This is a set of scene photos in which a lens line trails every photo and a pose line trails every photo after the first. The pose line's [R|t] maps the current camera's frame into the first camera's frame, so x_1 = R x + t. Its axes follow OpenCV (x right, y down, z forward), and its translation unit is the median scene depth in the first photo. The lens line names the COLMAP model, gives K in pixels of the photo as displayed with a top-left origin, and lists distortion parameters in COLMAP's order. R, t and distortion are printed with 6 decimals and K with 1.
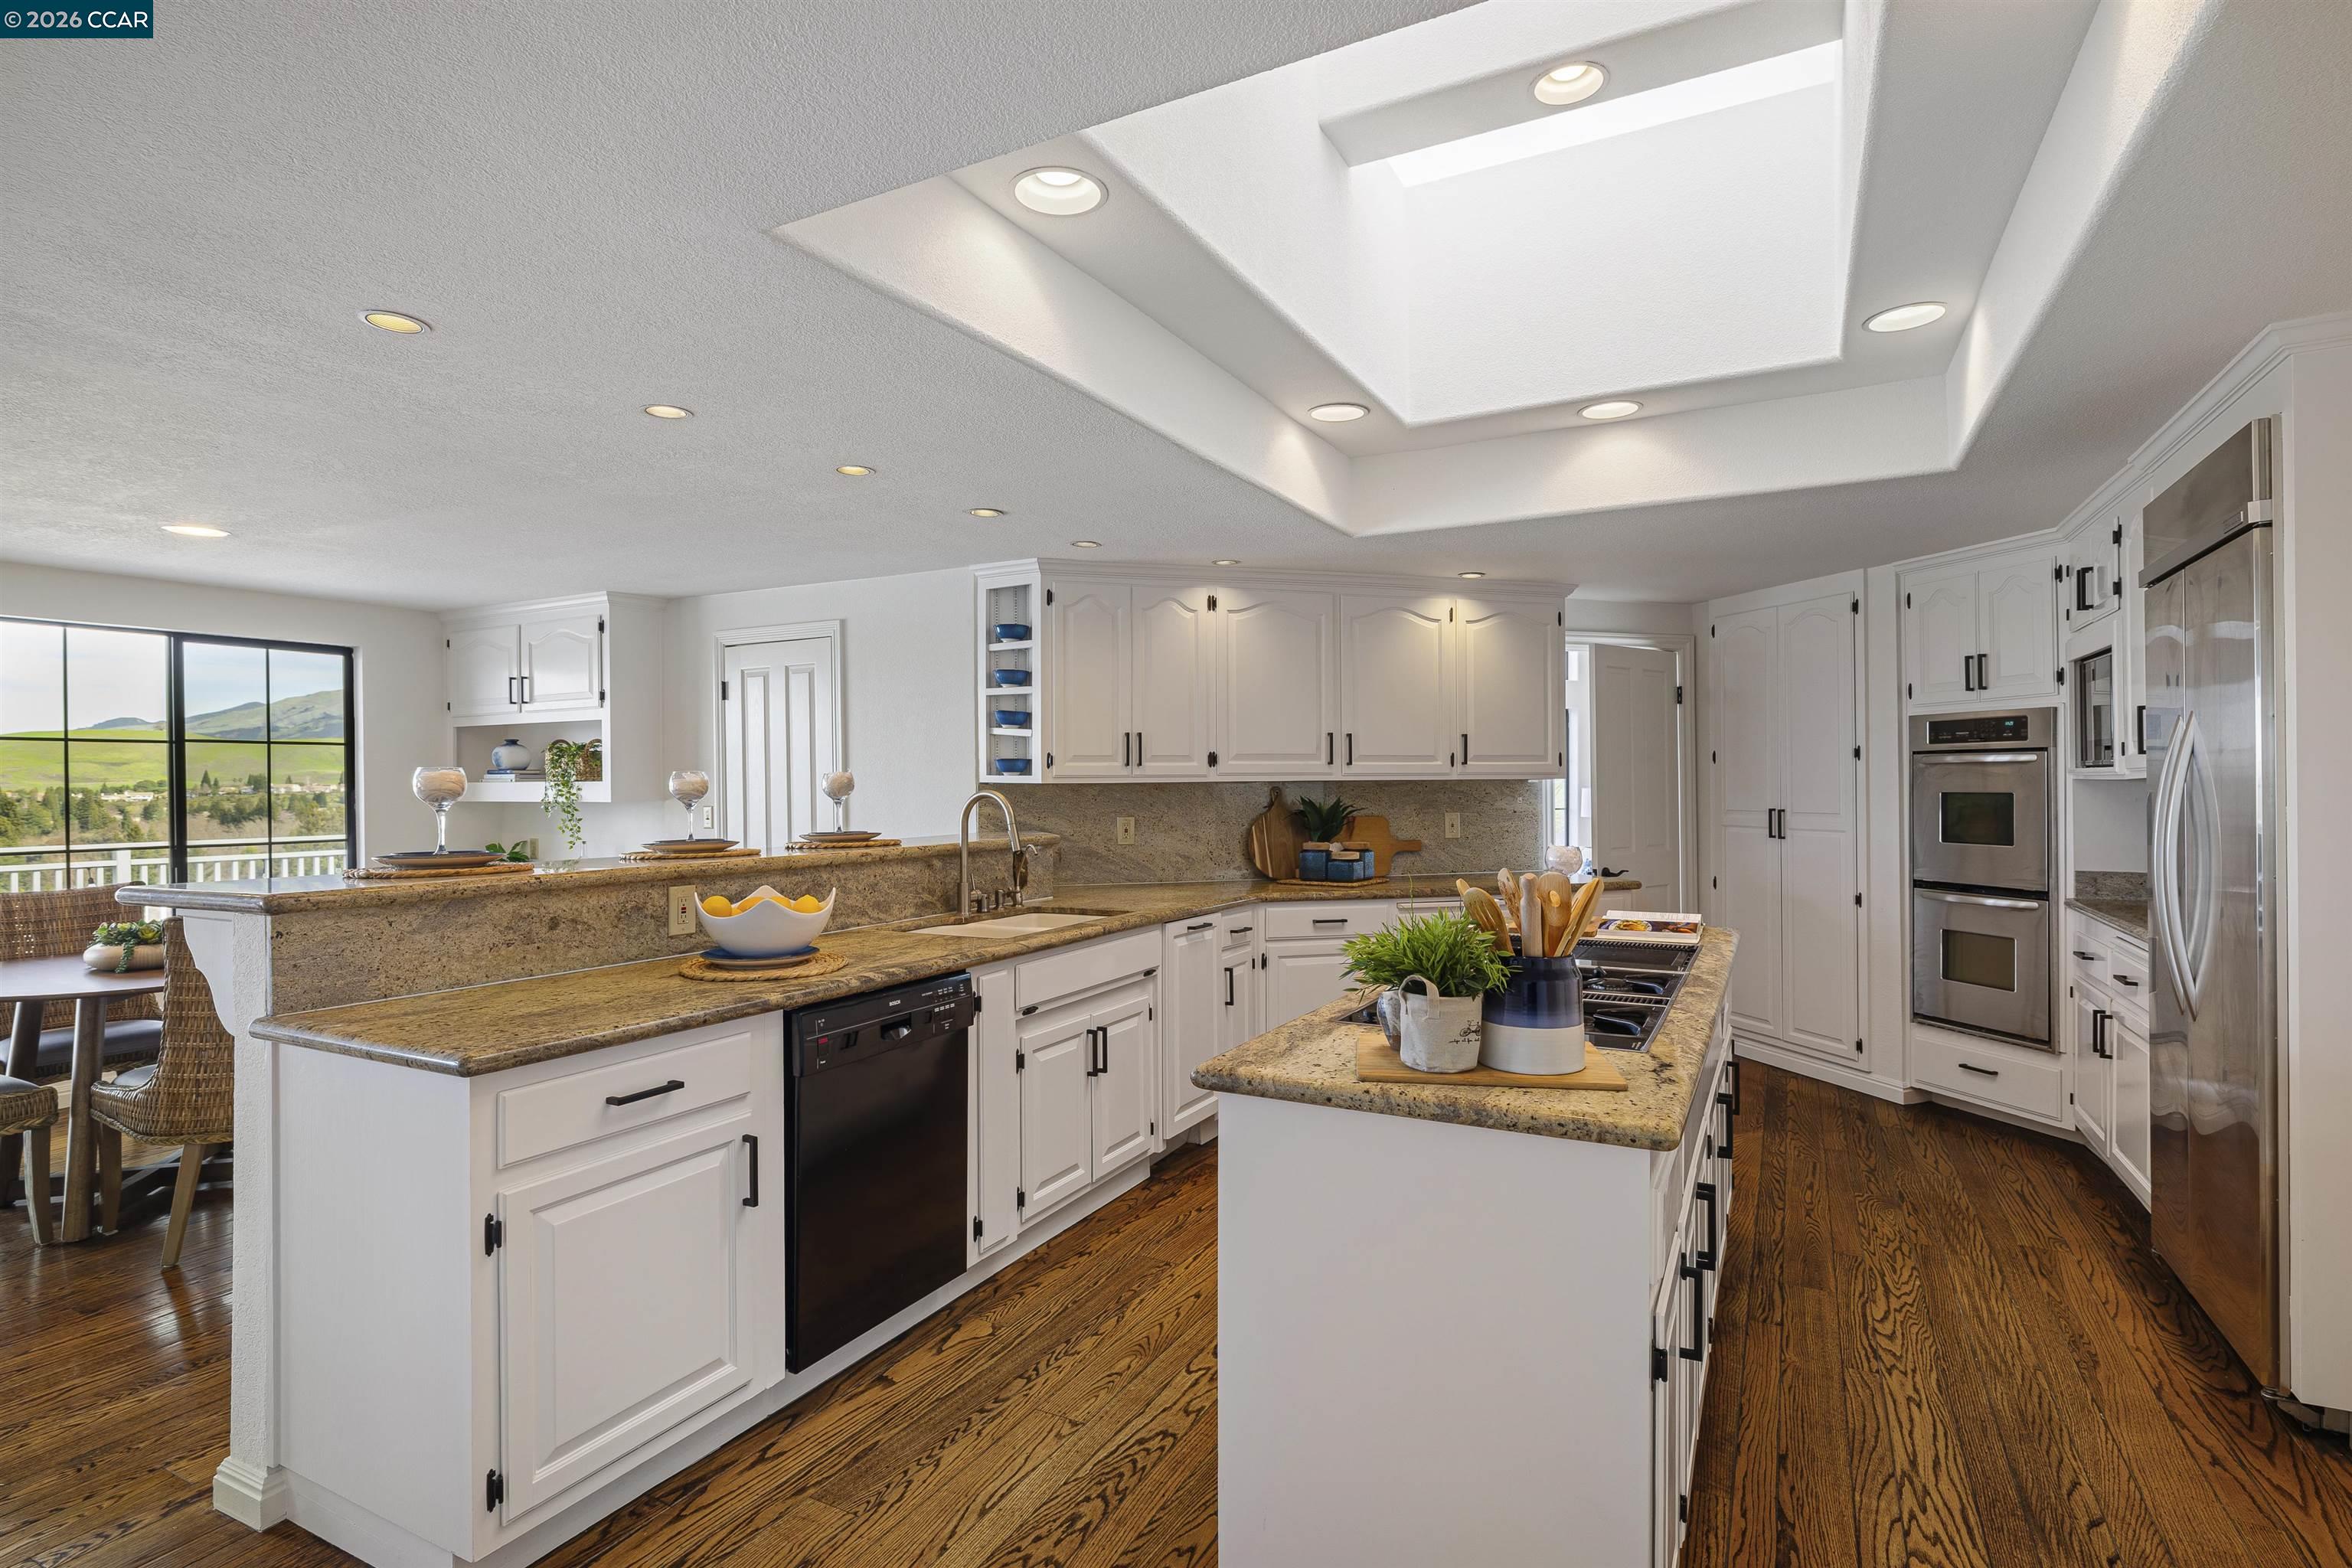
lens RADIAL K [[1158.4, 0, 1173.1], [0, 1158.4, 778.6], [0, 0, 1]] dist [0.003387, 0.000277]
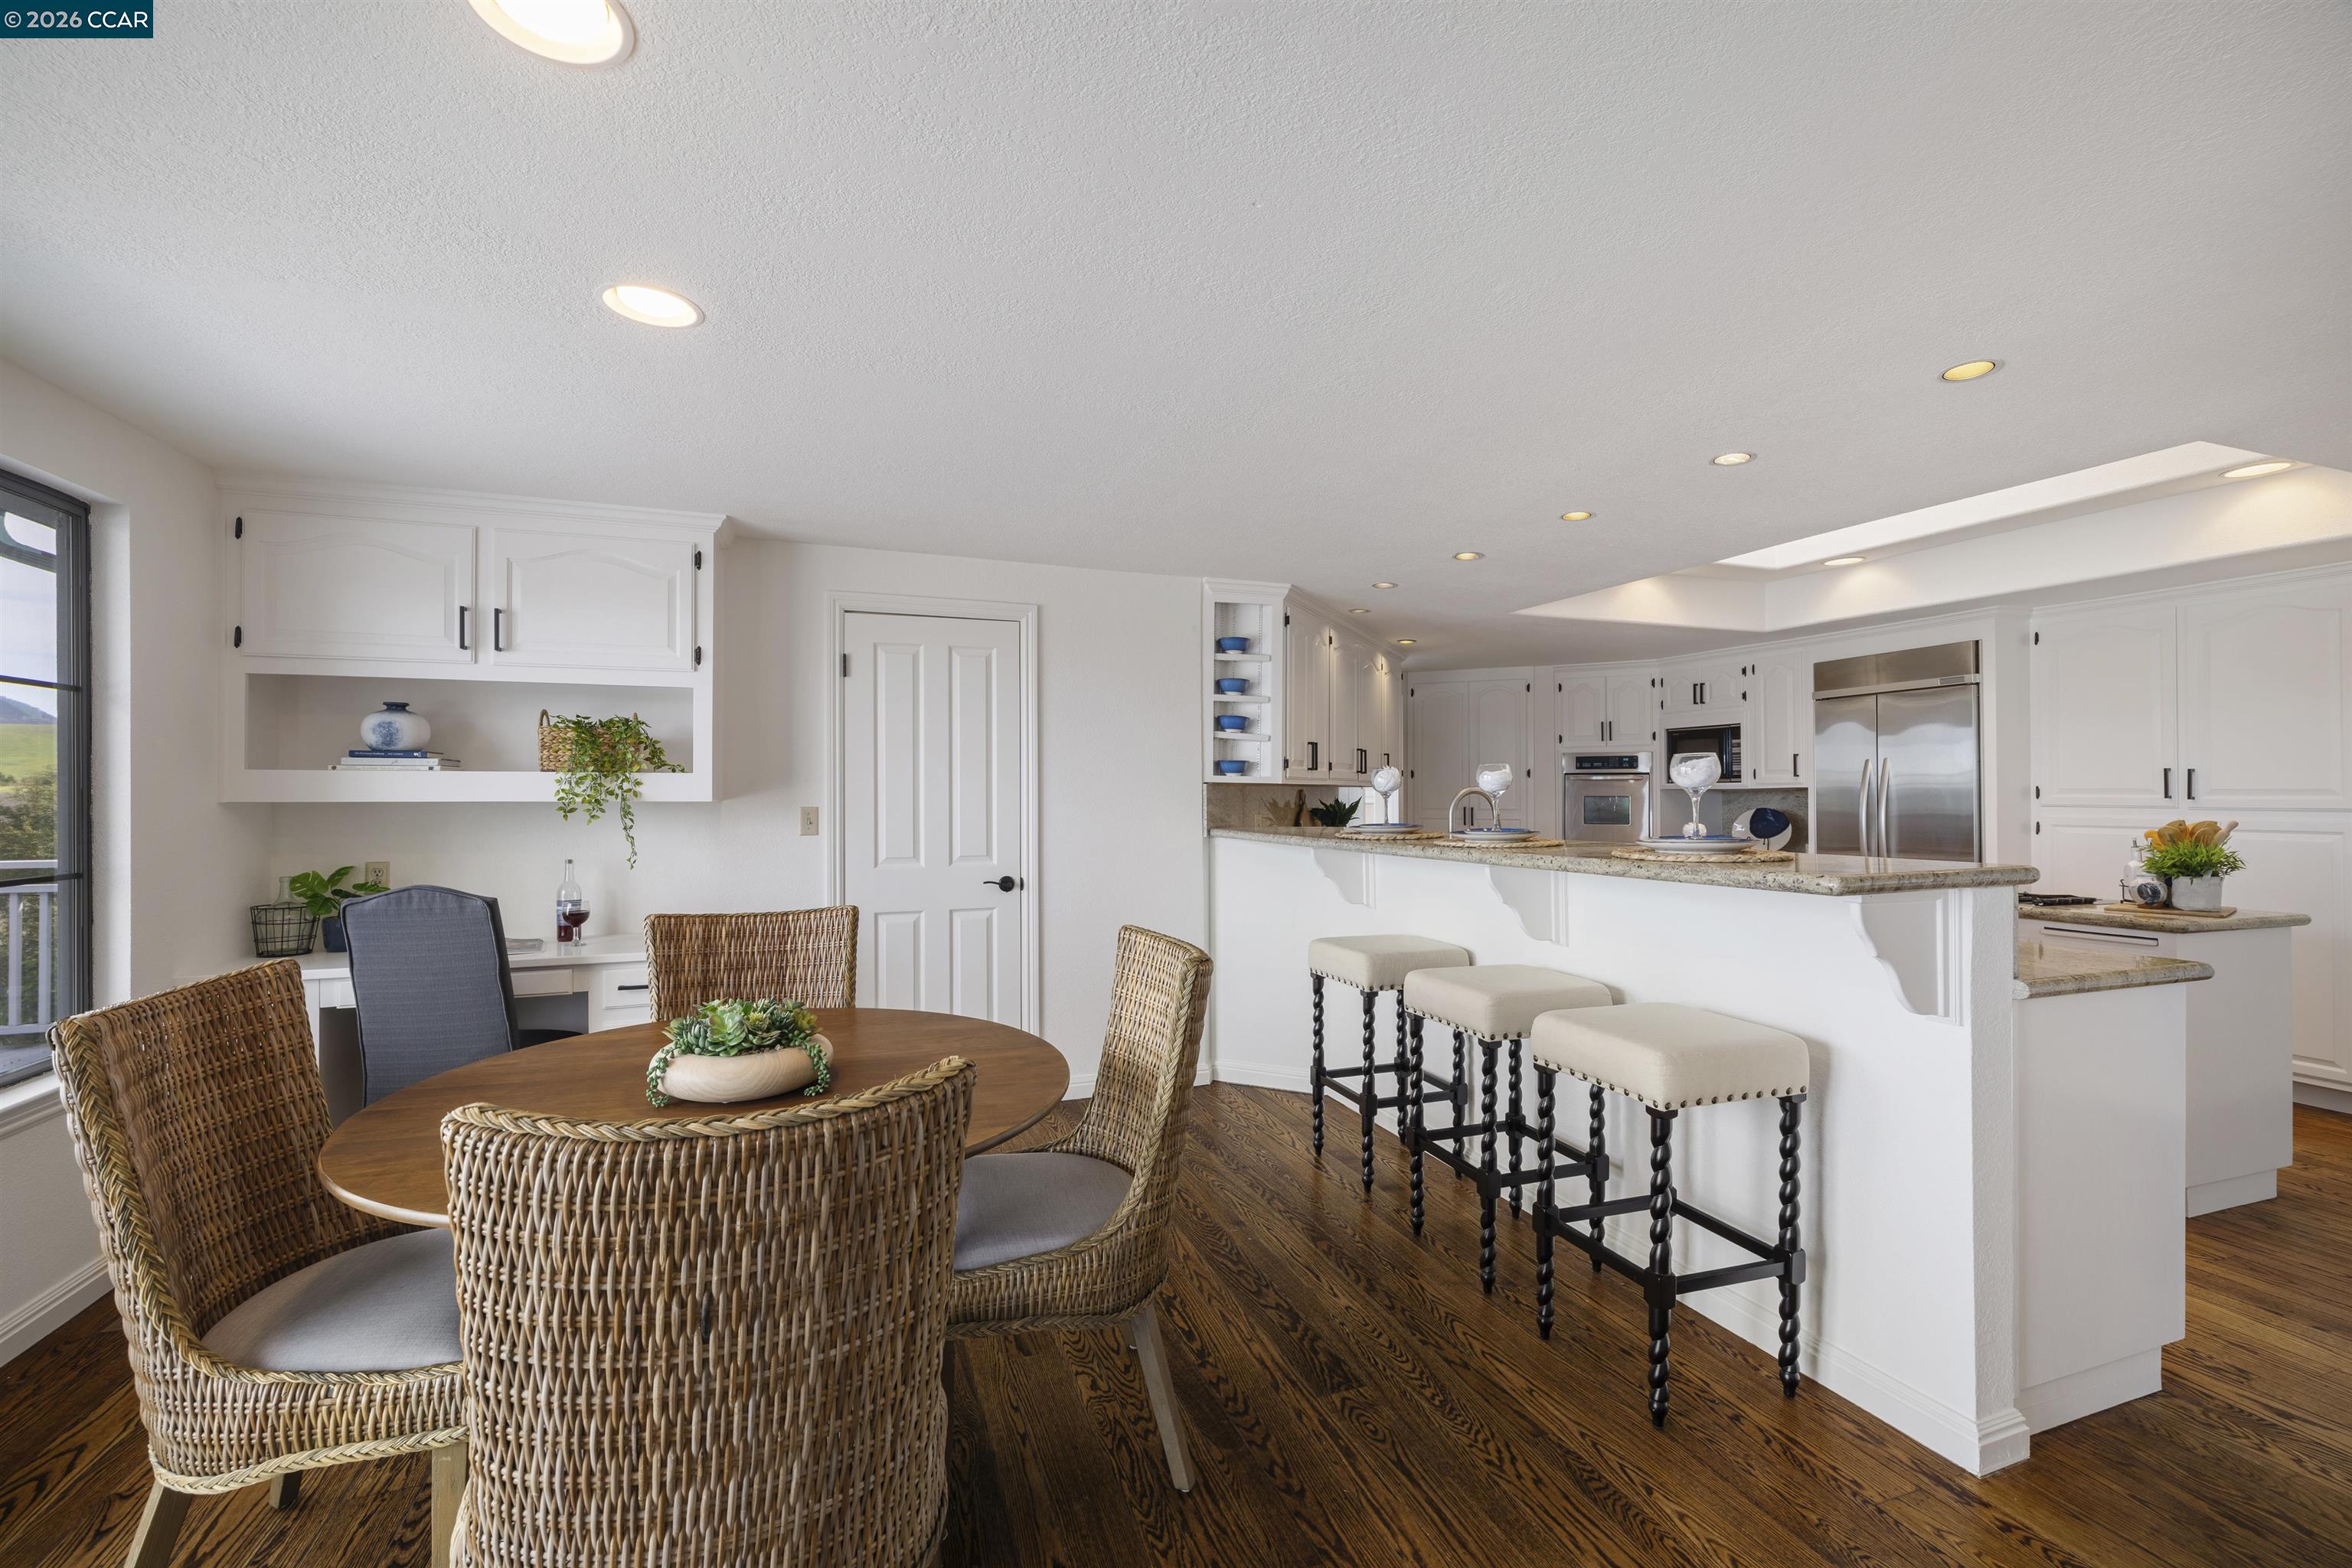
lens RADIAL K [[1006.0, 0, 1181.3], [0, 1006.0, 786.3], [0, 0, 1]] dist [0.012183, 0.000151]
pose [[0.665582, 0.013173, 0.746208, -0.802062], [-0.008426, 0.999913, -0.010136, 0.015392], [-0.746277, 0.000459, 0.665636, 0.369851]]
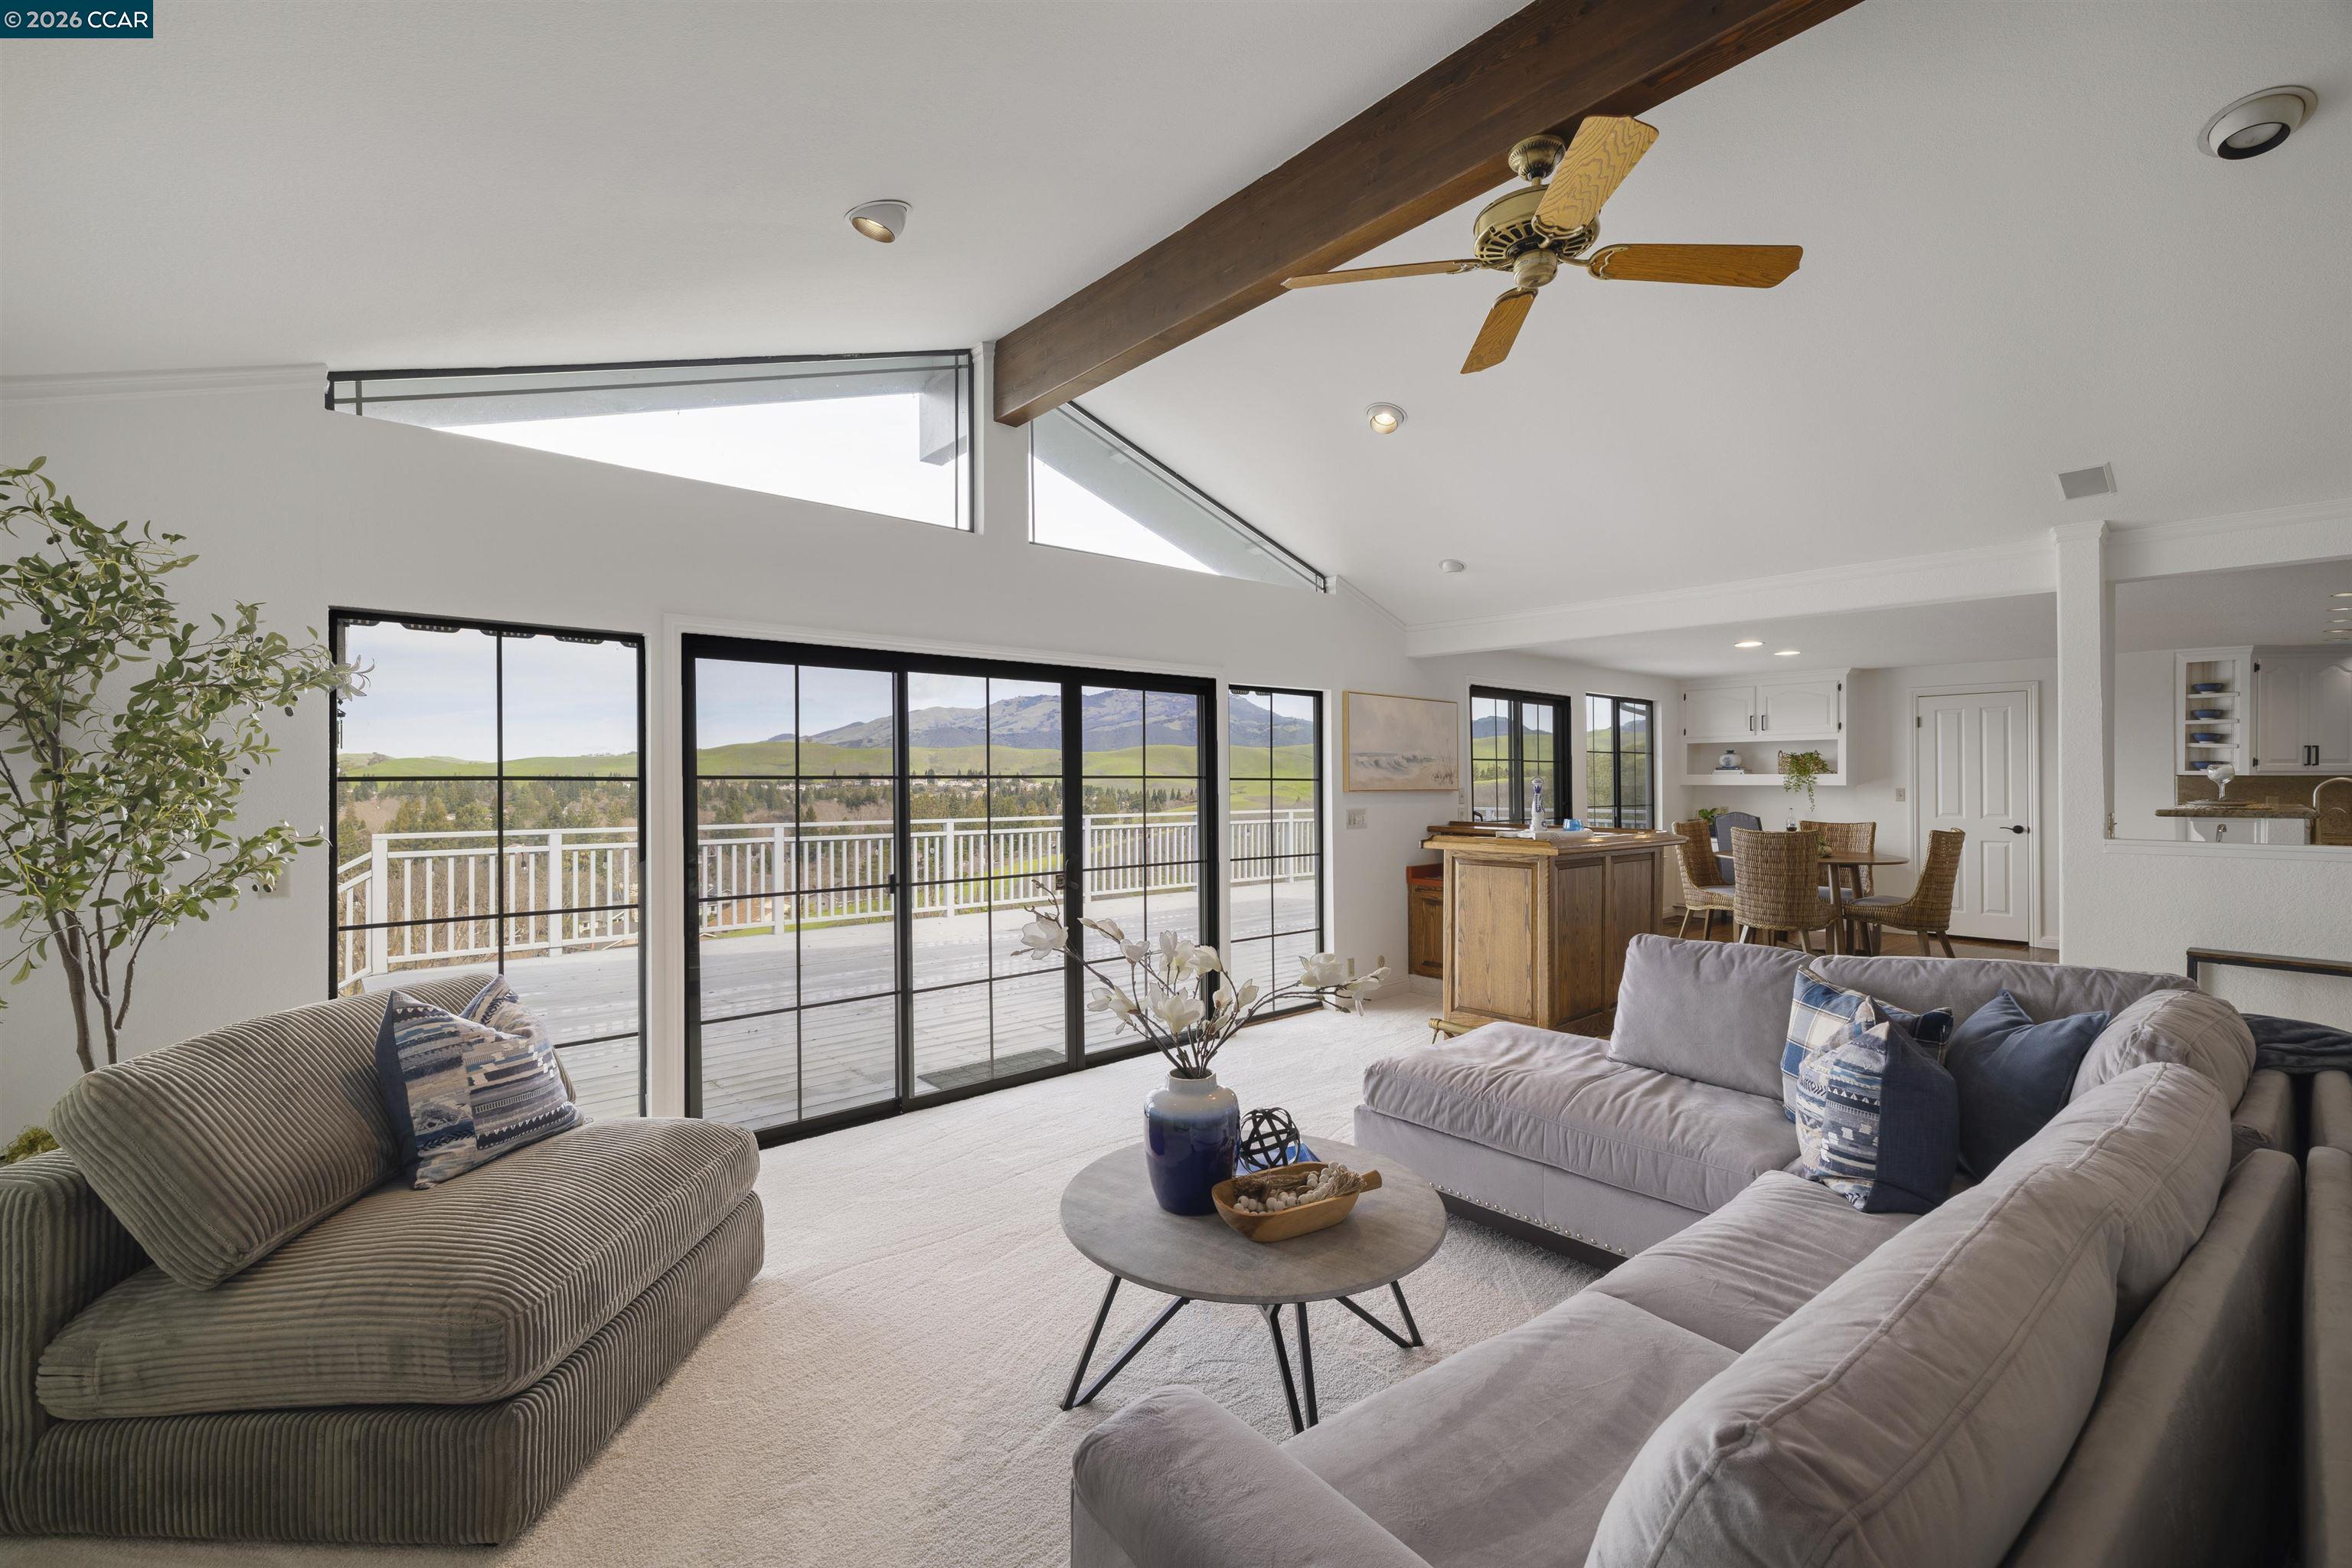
lens RADIAL K [[1006.0, 0, 1182.7], [0, 1006.0, 781.0], [0, 0, 1]] dist [0.012183, 0.000151]
pose [[0.948010, 0.005537, -0.318194, -1.006493], [-0.003851, 0.999975, 0.005928, 0.008475], [0.318219, -0.004394, 0.948007, -0.843882]]
